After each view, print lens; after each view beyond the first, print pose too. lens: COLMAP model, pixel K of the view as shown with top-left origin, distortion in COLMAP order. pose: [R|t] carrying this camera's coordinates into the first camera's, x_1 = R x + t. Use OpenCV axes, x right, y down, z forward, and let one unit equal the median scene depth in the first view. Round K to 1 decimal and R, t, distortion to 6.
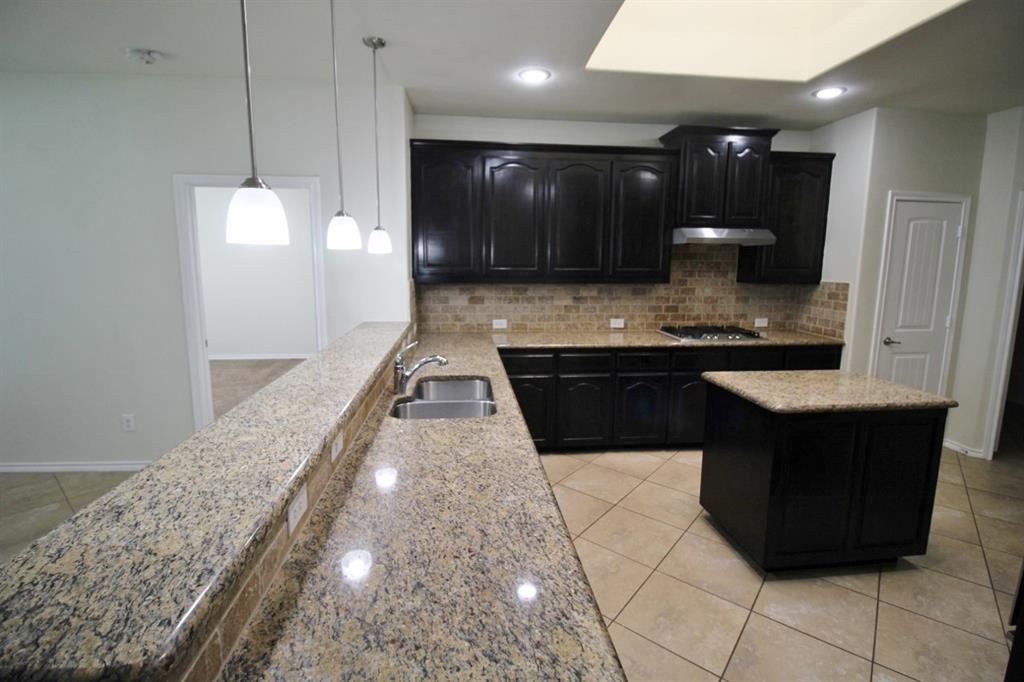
lens RADIAL K [[472.9, 0, 512.1], [0, 472.9, 325.7], [0, 0, 1]] dist [-0.000351, -0.012542]
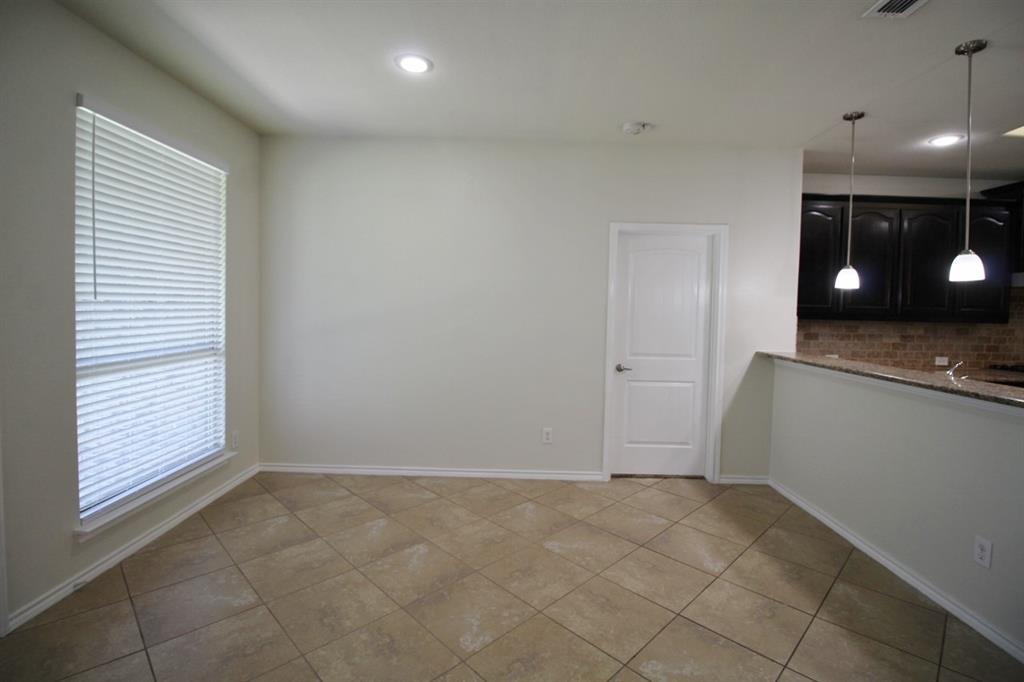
lens RADIAL K [[472.9, 0, 512.1], [0, 472.9, 325.7], [0, 0, 1]] dist [-0.000351, -0.012542]
pose [[0.994891, 0.016871, -0.099532, -0.652284], [-0.027255, 0.994213, -0.103910, 0.052801], [0.097203, 0.106092, 0.989594, -0.136861]]
